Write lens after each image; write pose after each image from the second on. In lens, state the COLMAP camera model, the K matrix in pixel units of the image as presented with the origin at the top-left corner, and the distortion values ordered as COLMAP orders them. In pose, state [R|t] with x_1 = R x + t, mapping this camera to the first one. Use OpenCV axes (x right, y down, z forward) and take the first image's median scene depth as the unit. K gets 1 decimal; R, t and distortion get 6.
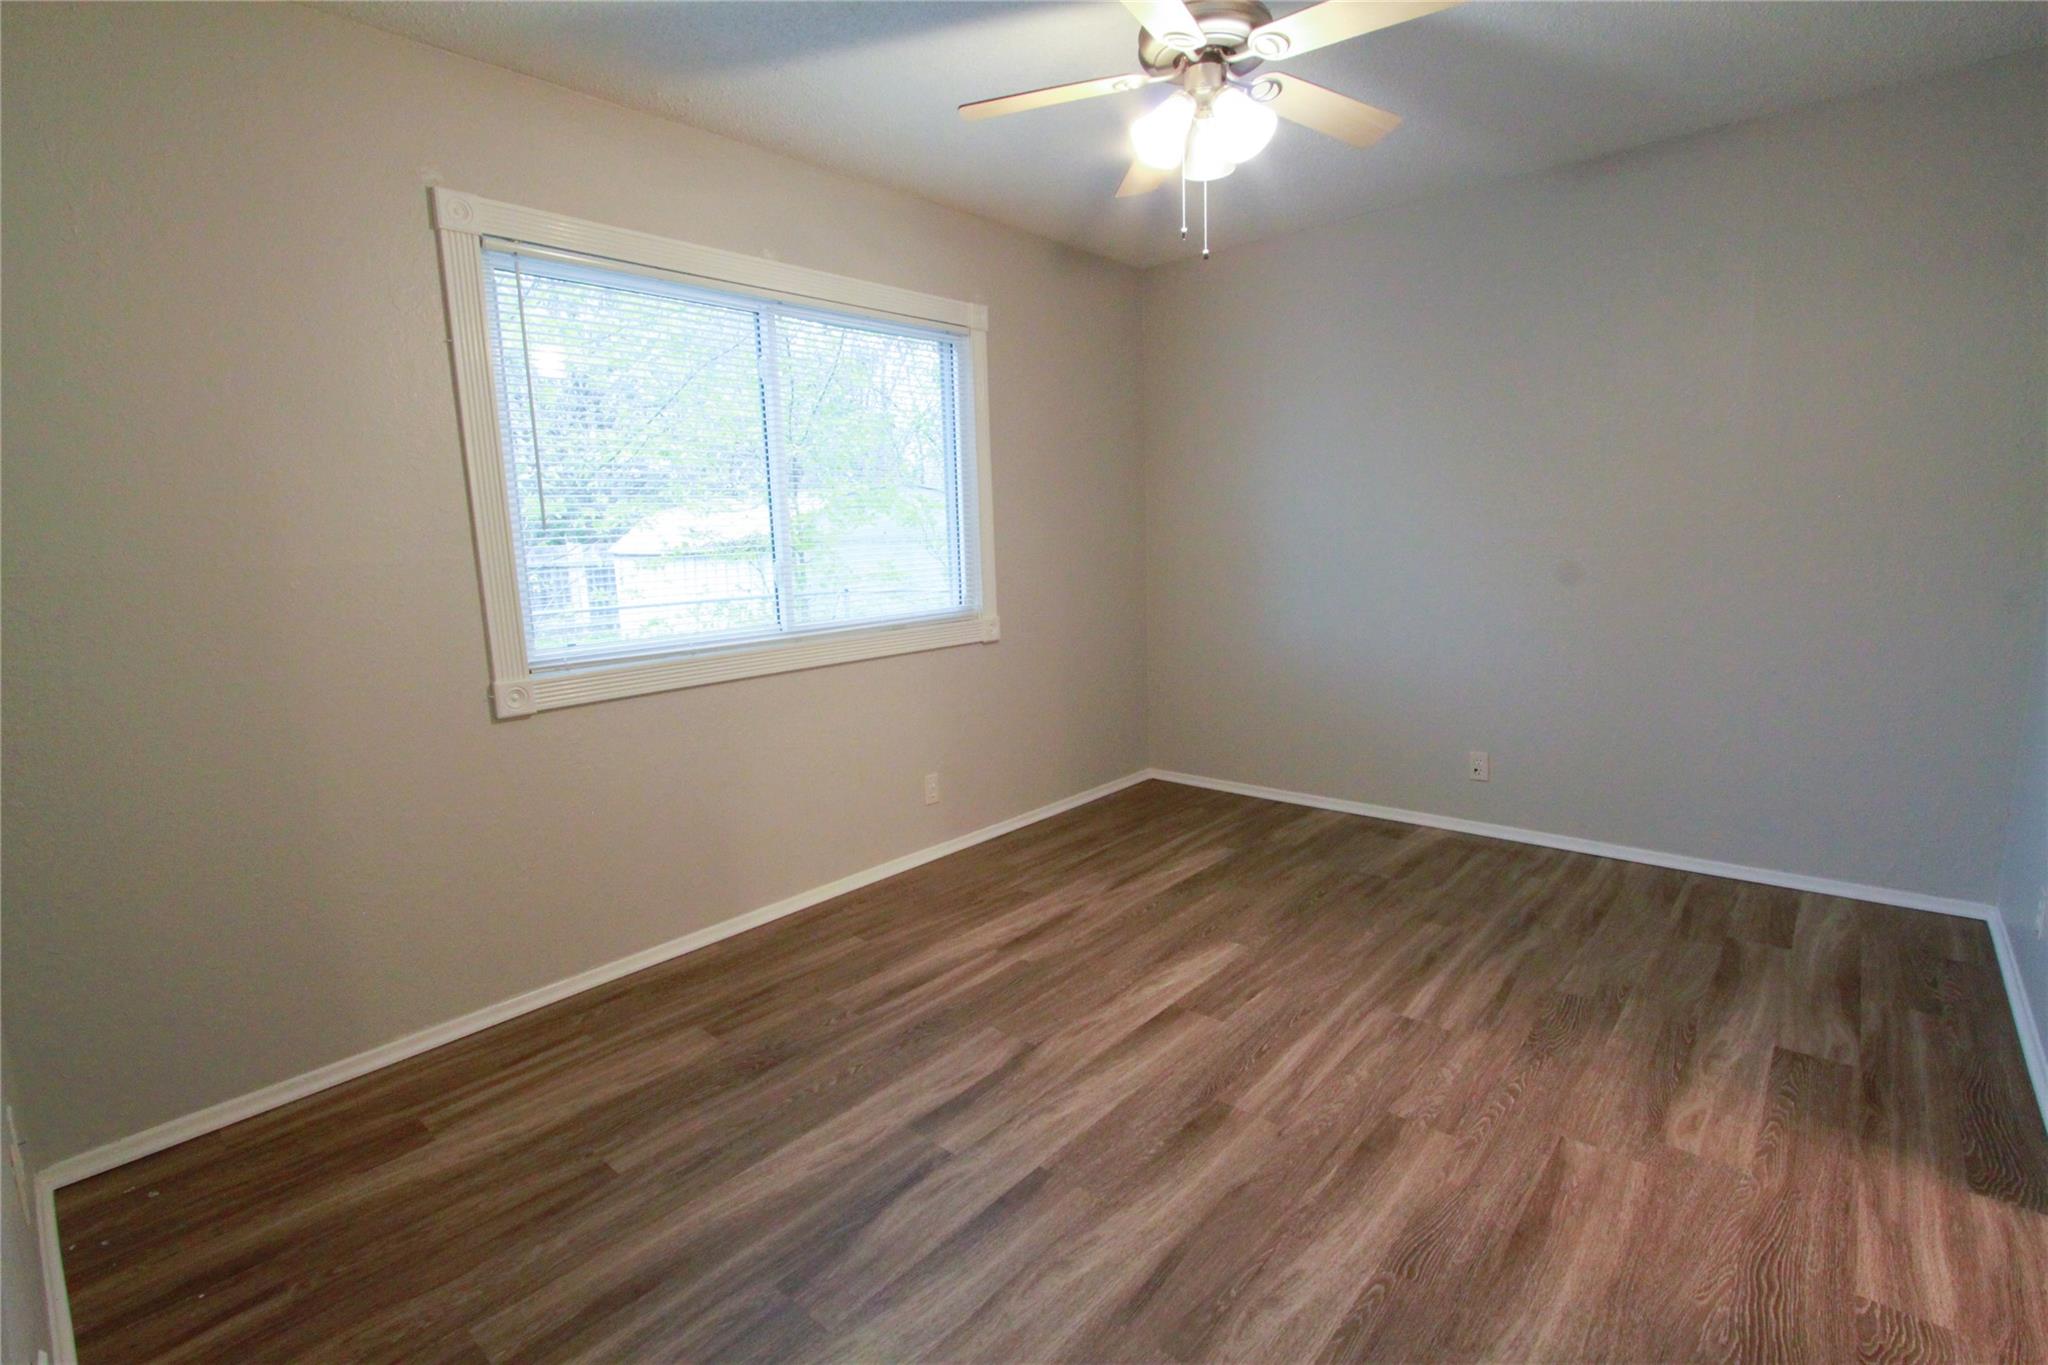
lens RADIAL K [[945.3, 0, 1022.6], [0, 945.3, 685.8], [0, 0, 1]] dist [-0.019305, 0.002995]
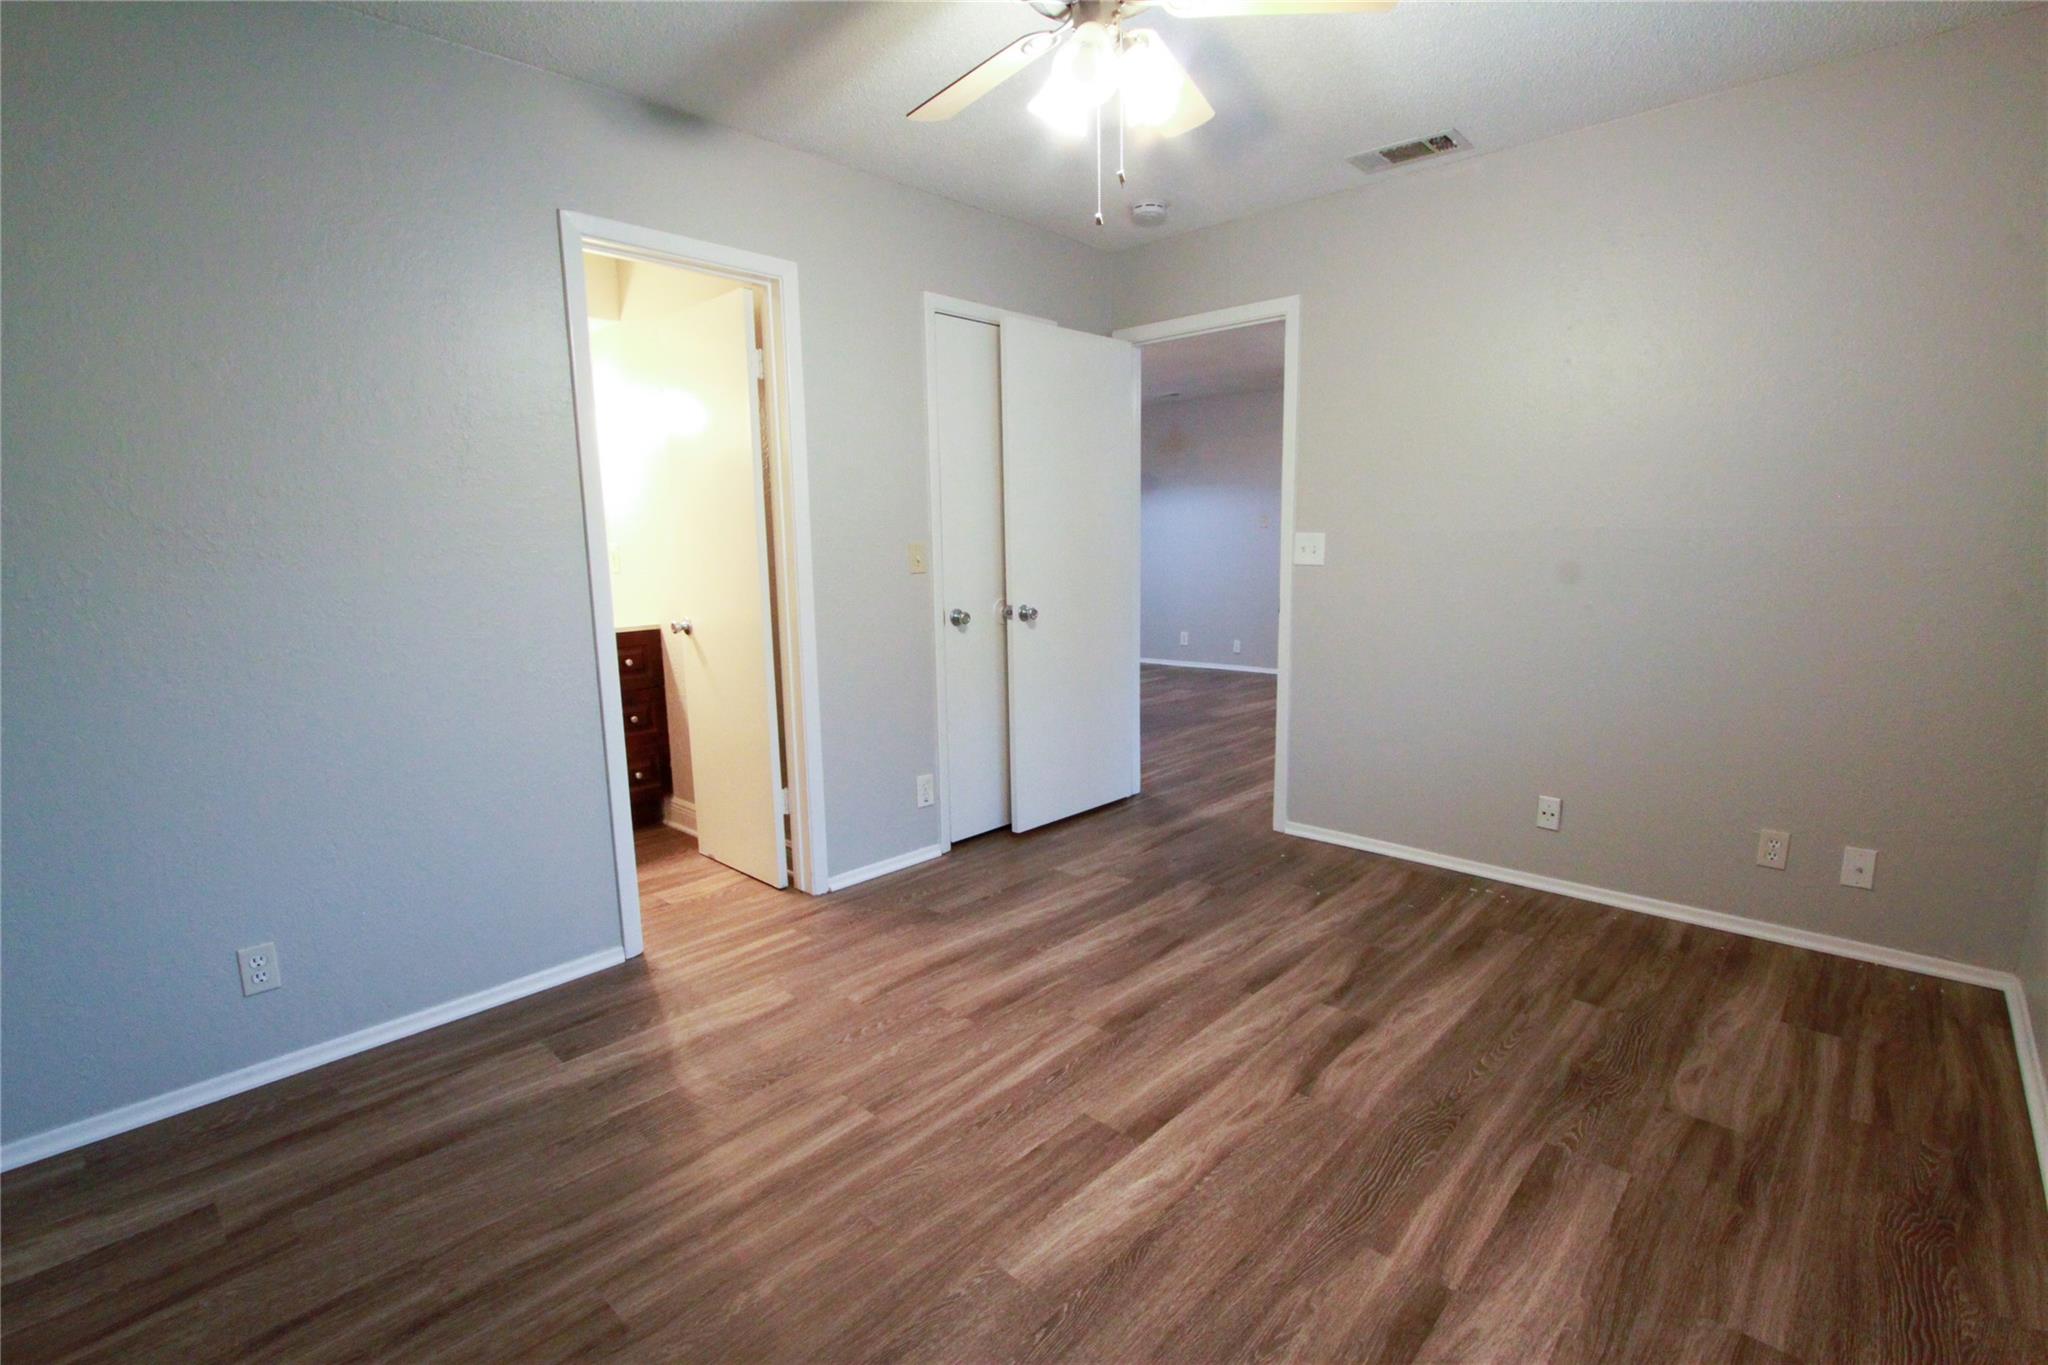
lens RADIAL K [[945.3, 0, 1023.2], [0, 945.3, 682.8], [0, 0, 1]] dist [-0.019305, 0.002995]
pose [[-0.998154, 0.048236, 0.036891, 0.232705], [0.057155, 0.951476, 0.302368, -0.295743], [-0.020516, 0.303919, -0.952477, 1.815756]]
